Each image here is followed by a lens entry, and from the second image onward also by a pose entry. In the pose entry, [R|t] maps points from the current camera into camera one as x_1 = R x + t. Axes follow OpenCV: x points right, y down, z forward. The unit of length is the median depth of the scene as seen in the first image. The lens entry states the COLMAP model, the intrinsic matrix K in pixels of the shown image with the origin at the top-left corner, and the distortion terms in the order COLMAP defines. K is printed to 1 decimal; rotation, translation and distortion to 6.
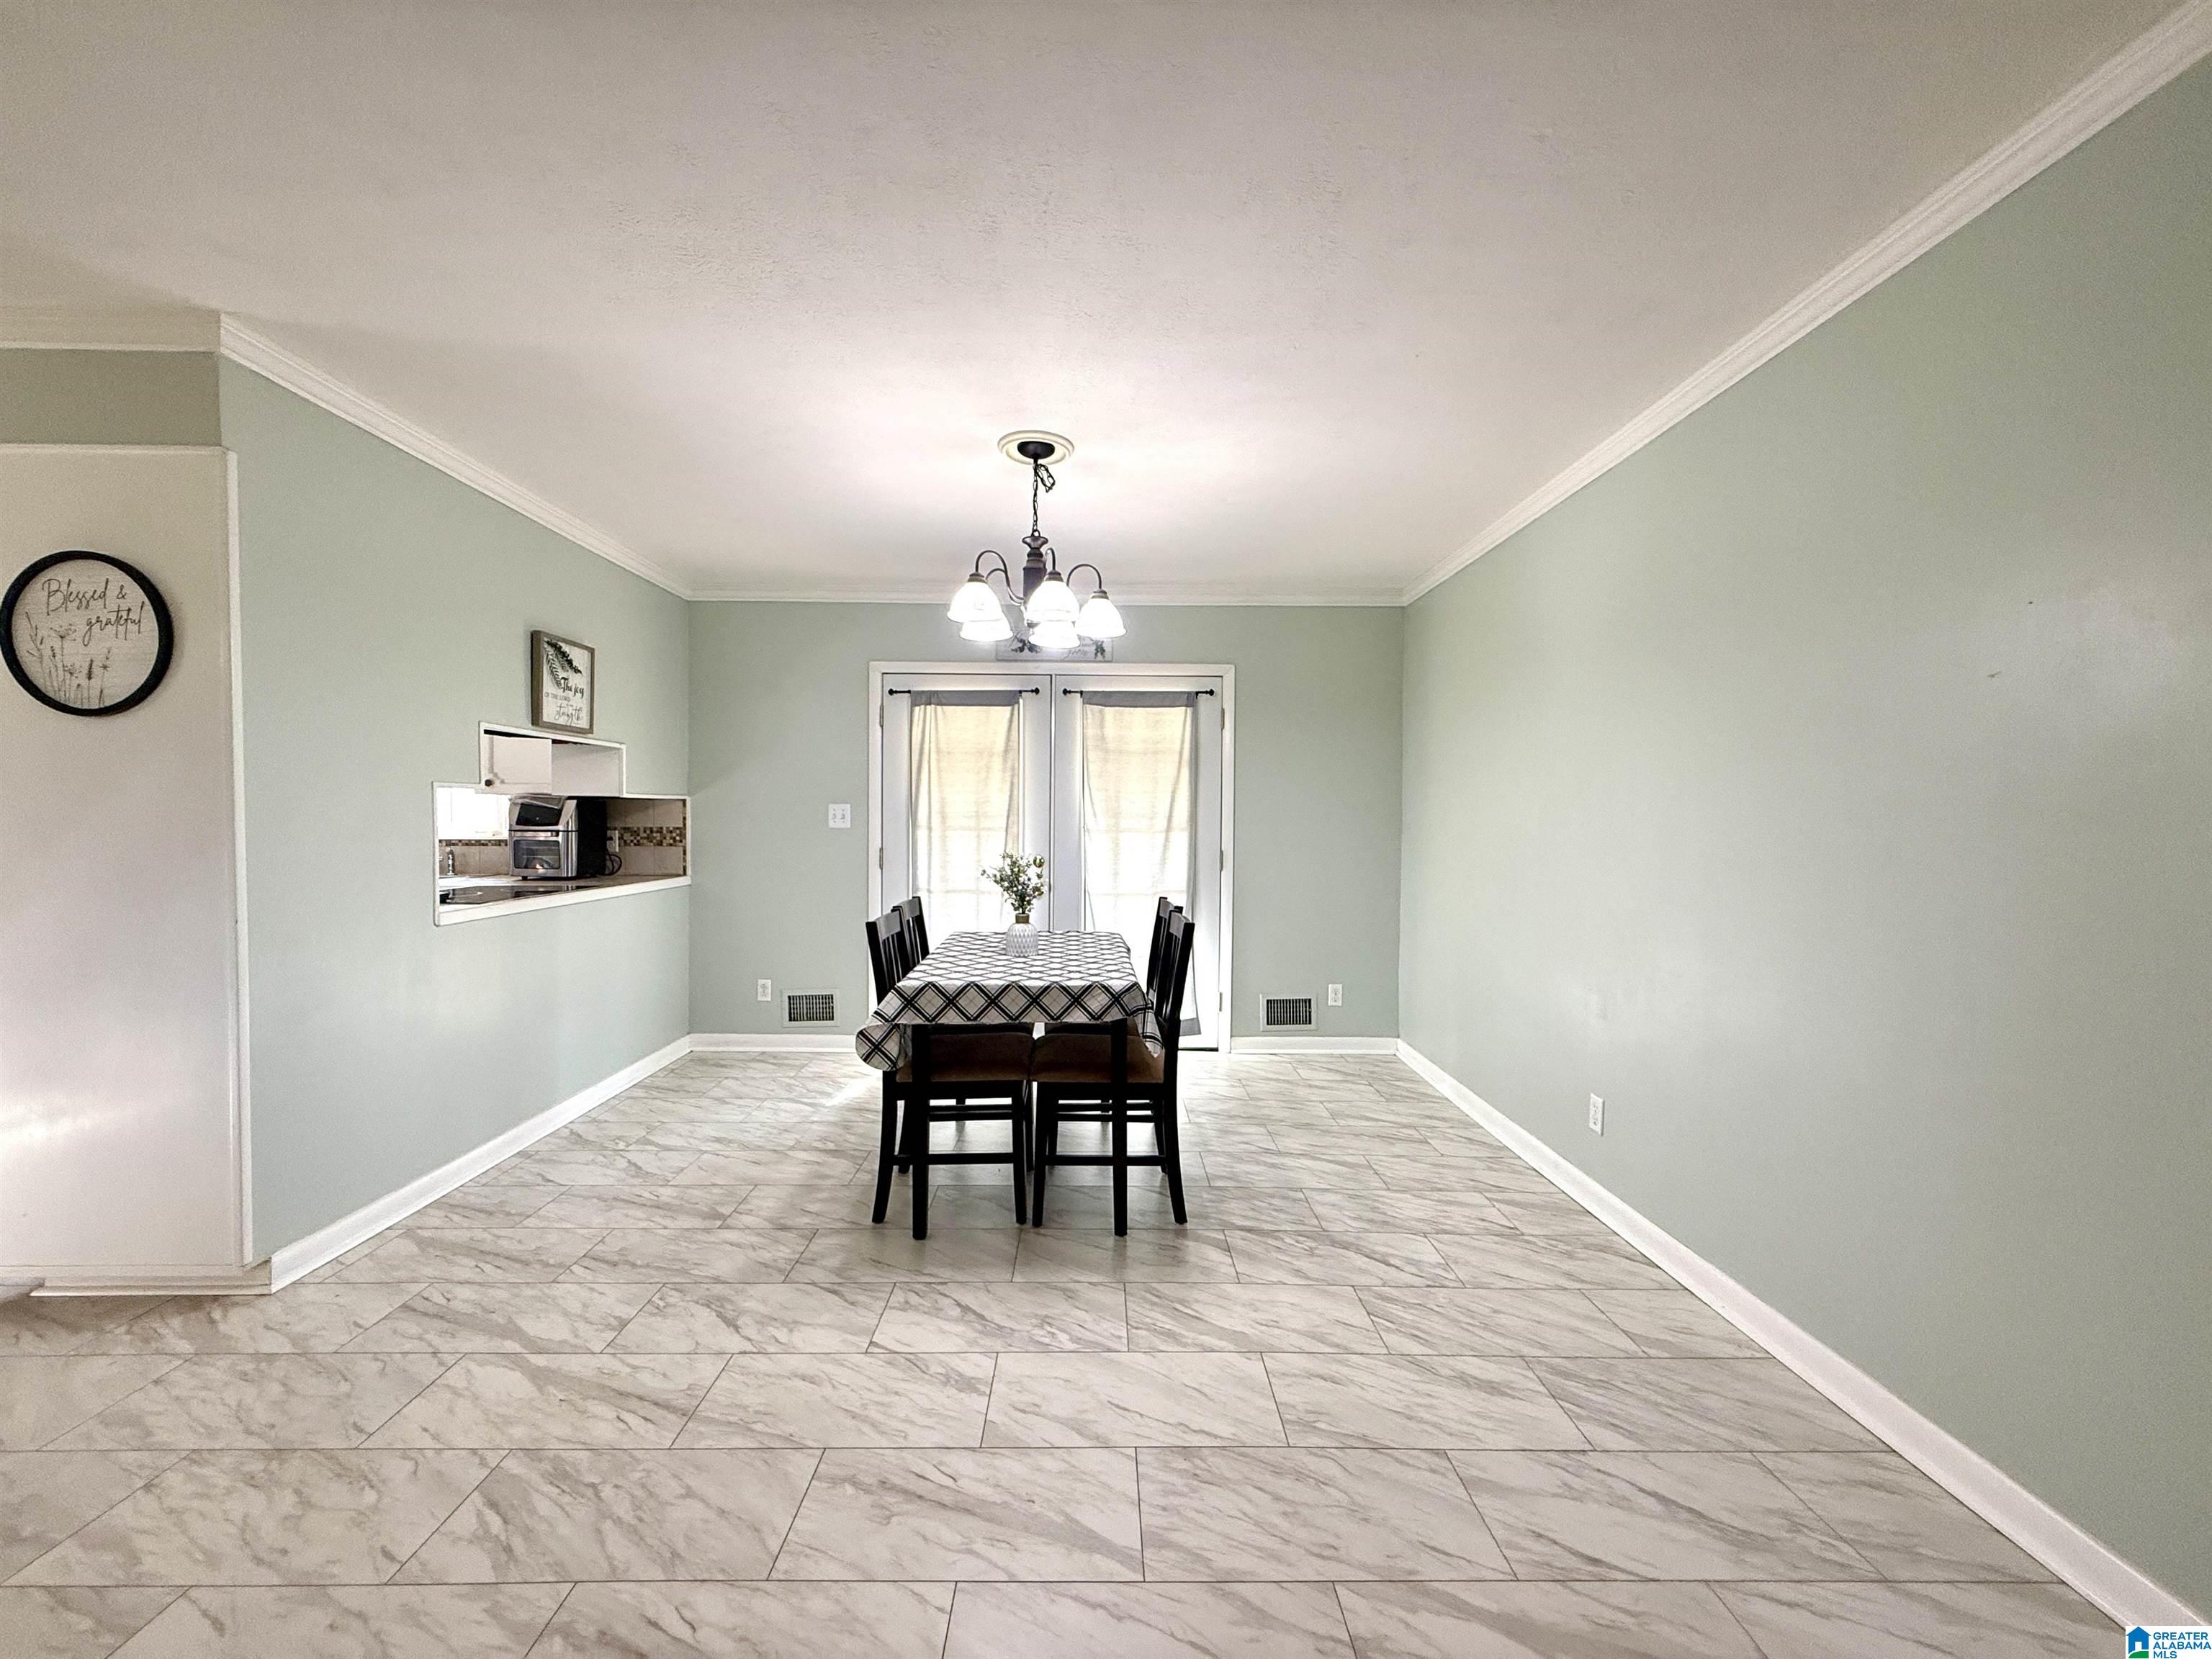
lens RADIAL K [[879.8, 0, 1103.8], [0, 879.8, 828.1], [0, 0, 1]] dist [0.000102, -0.000360]
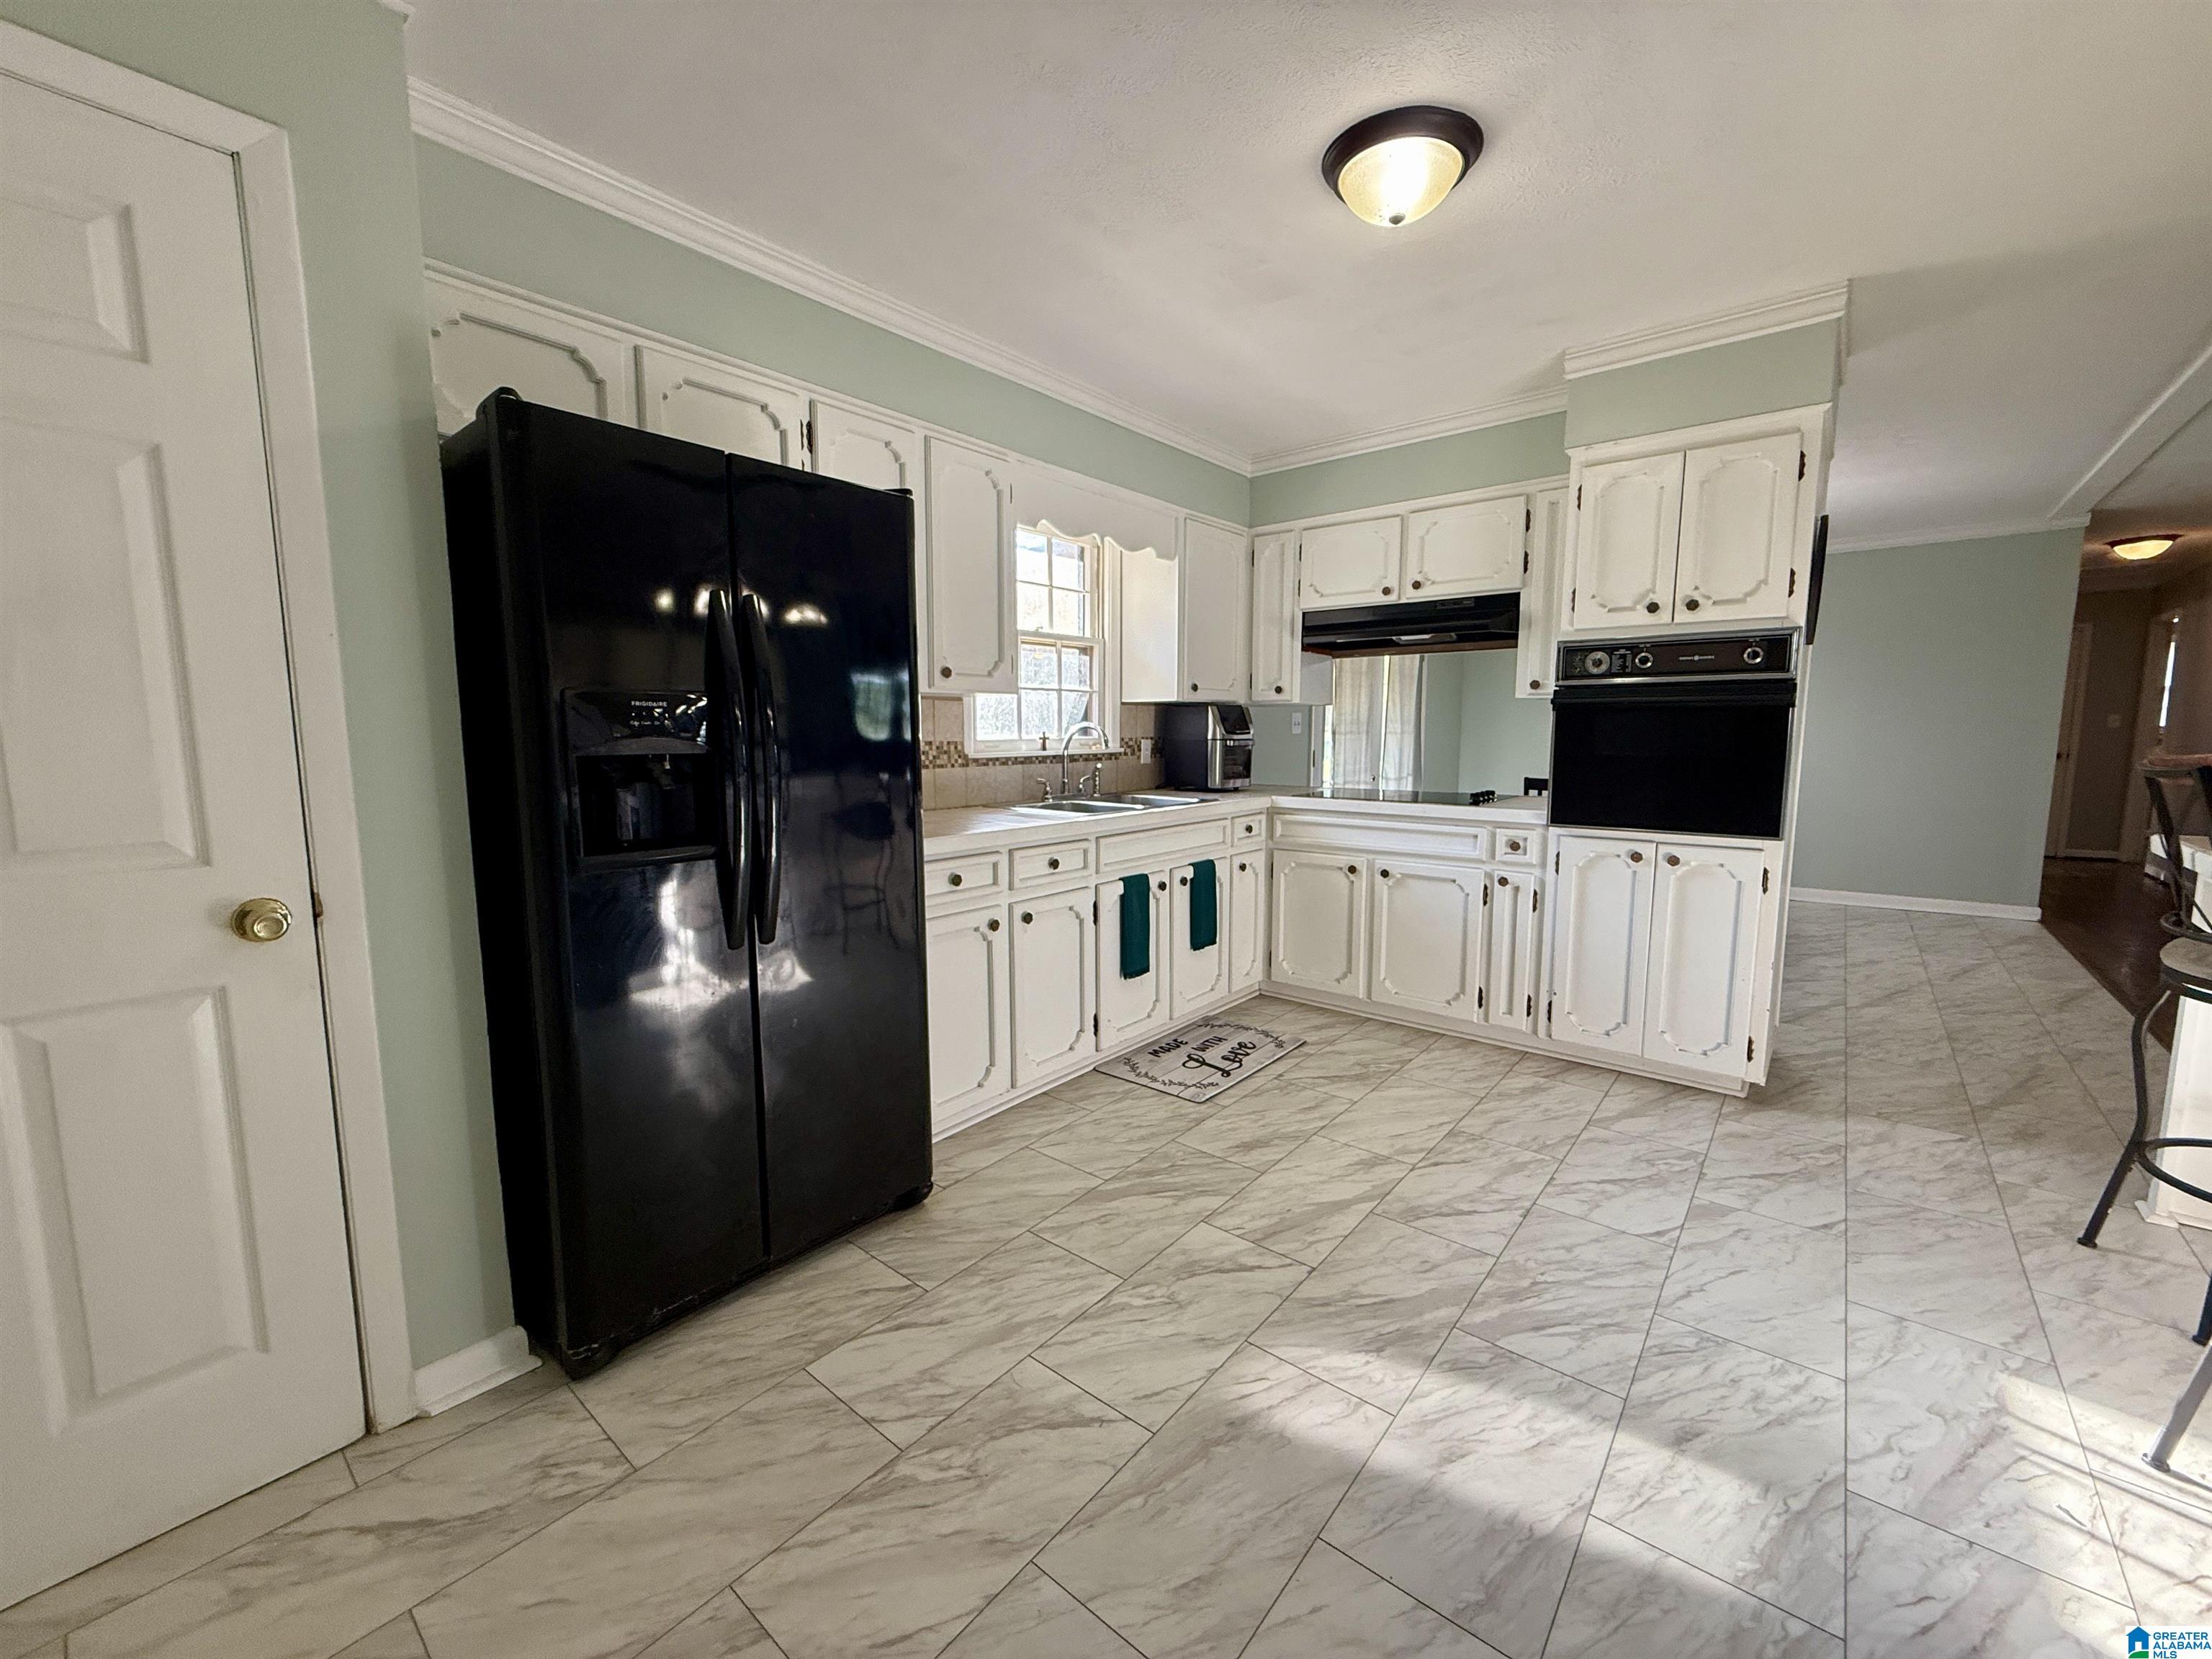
lens RADIAL K [[879.8, 0, 1106.4], [0, 879.8, 832.8], [0, 0, 1]] dist [0.000102, -0.000360]
pose [[0.651160, -0.098277, 0.752550, -2.850204], [0.016420, 0.993173, 0.115493, -0.018181], [-0.758762, -0.062848, 0.648328, 0.926564]]
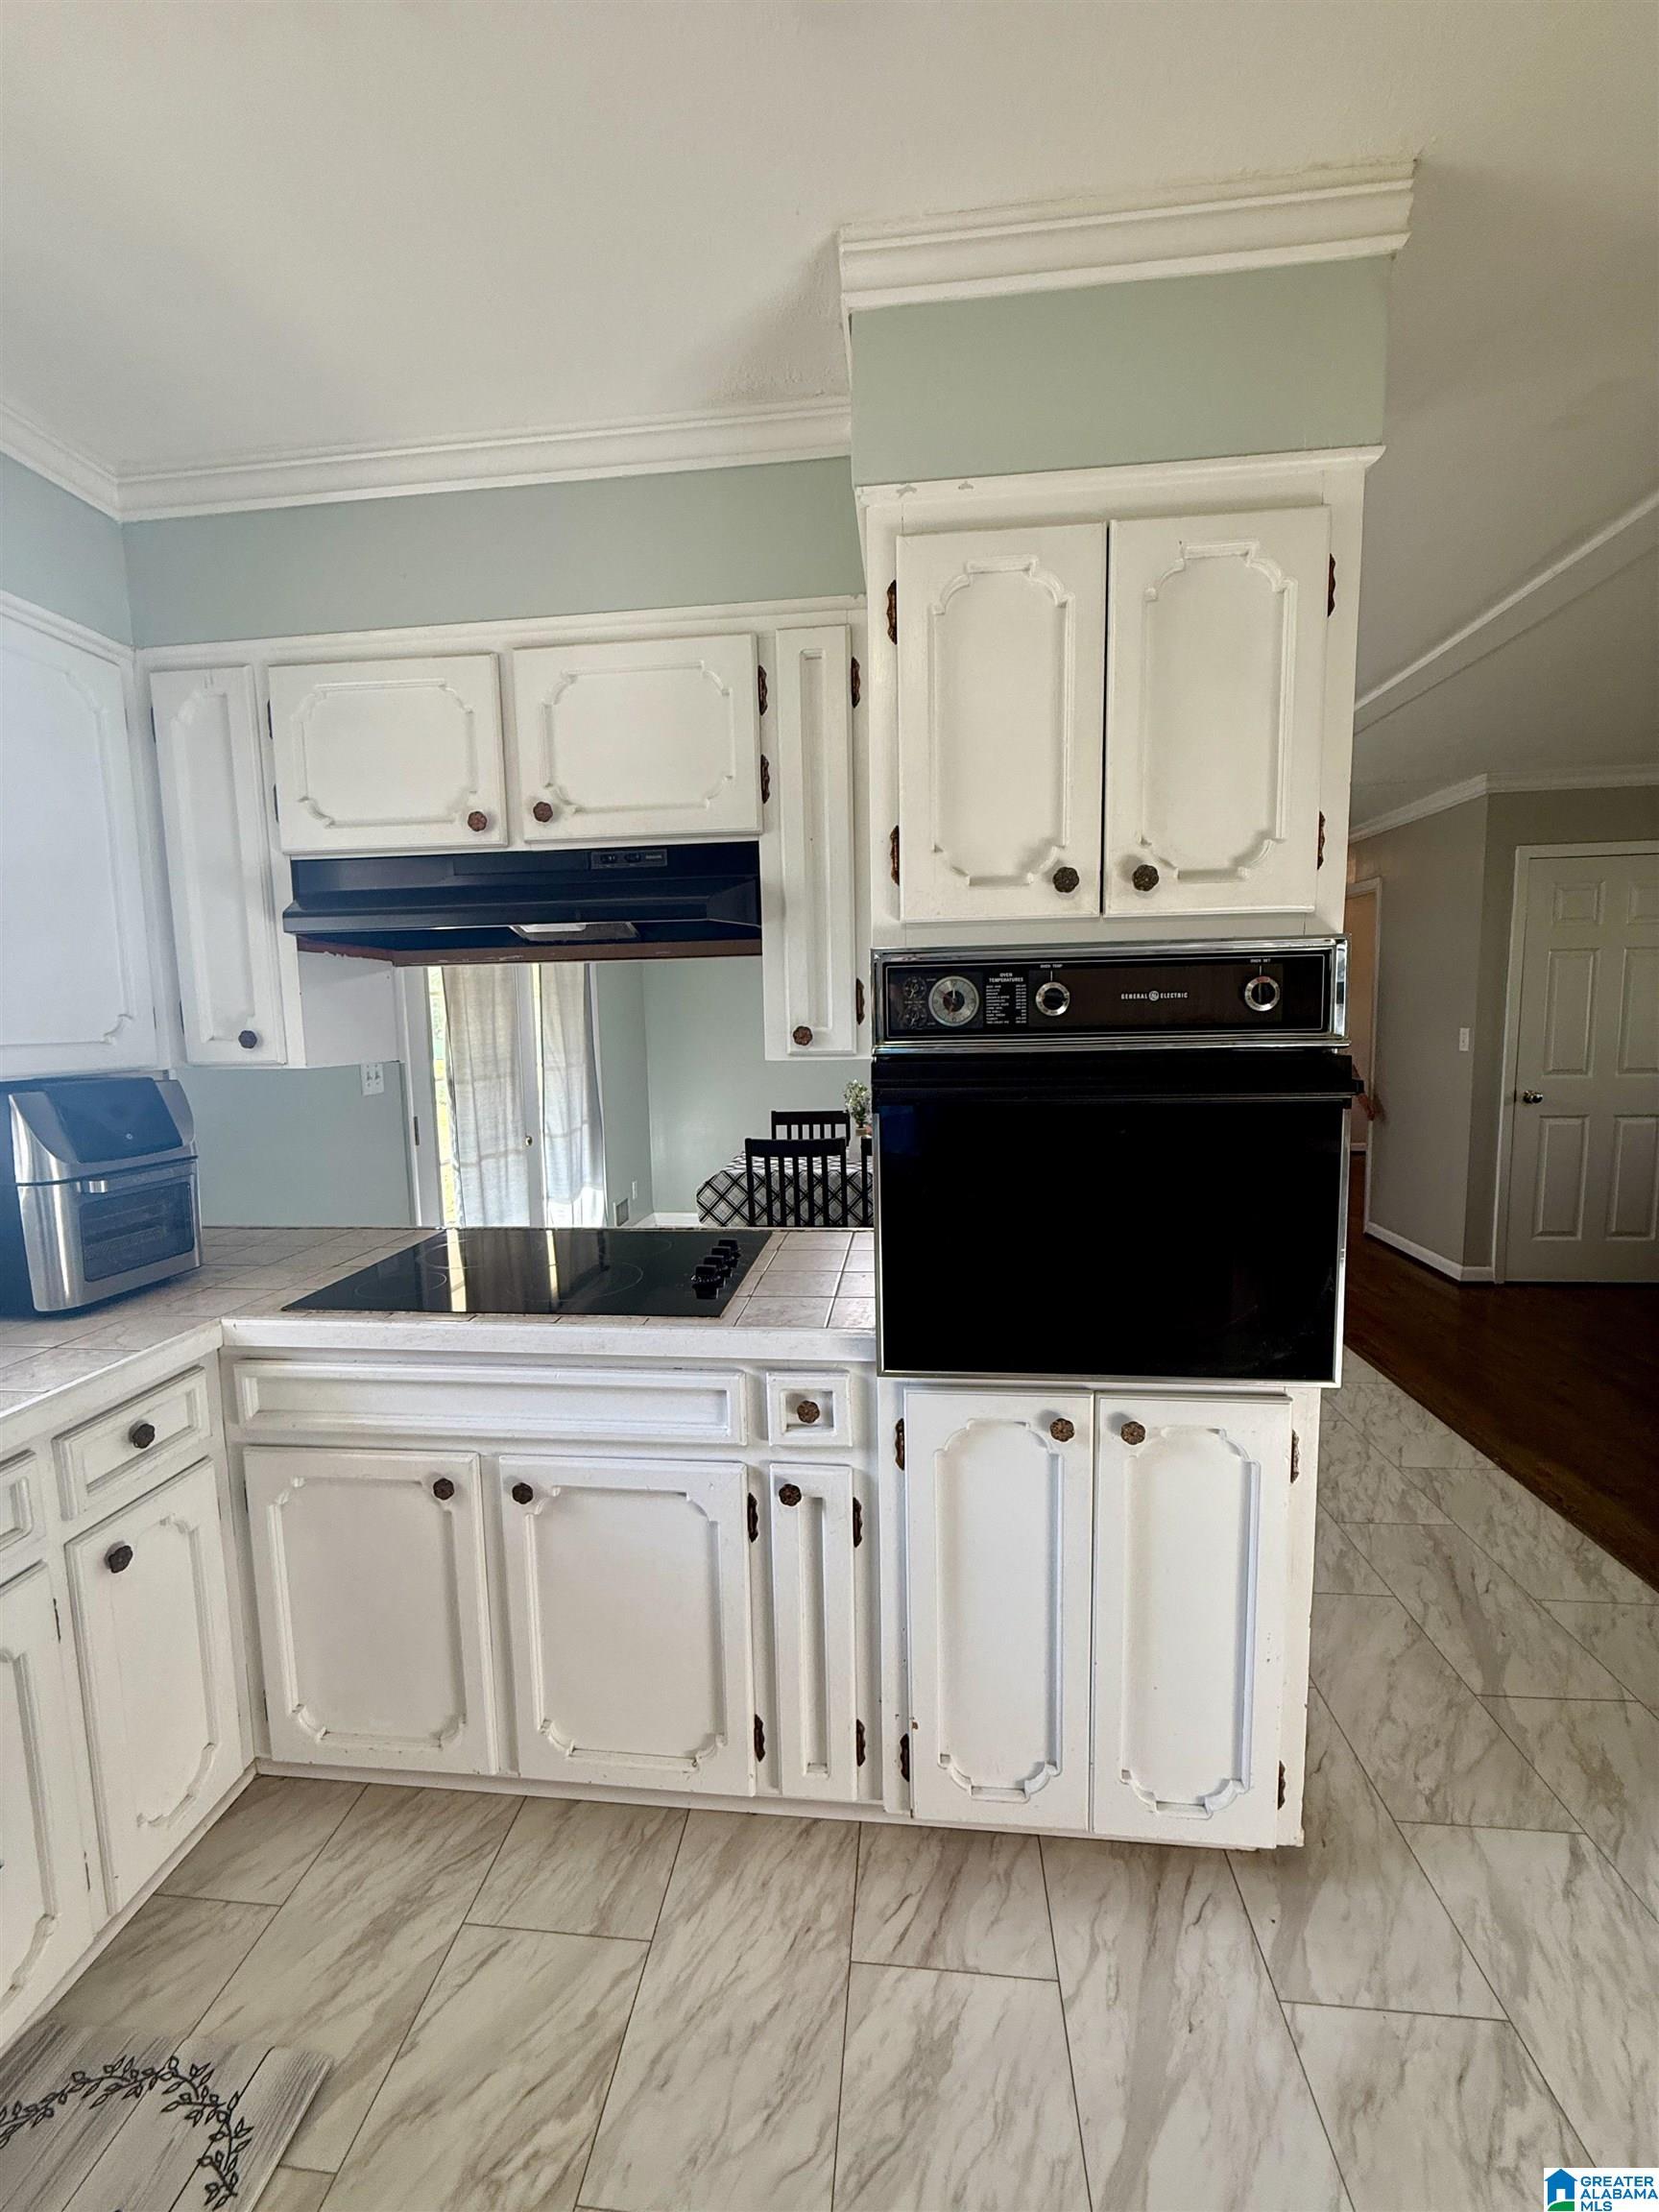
lens RADIAL K [[879.8, 0, 826.8], [0, 879.8, 1105.8], [0, 0, 1]] dist [0.000102, -0.000360]
pose [[0.118959, -0.115186, 0.986195, -1.904382], [0.033530, 0.993148, 0.111954, -0.109231], [-0.992333, 0.019750, 0.122006, 1.264757]]
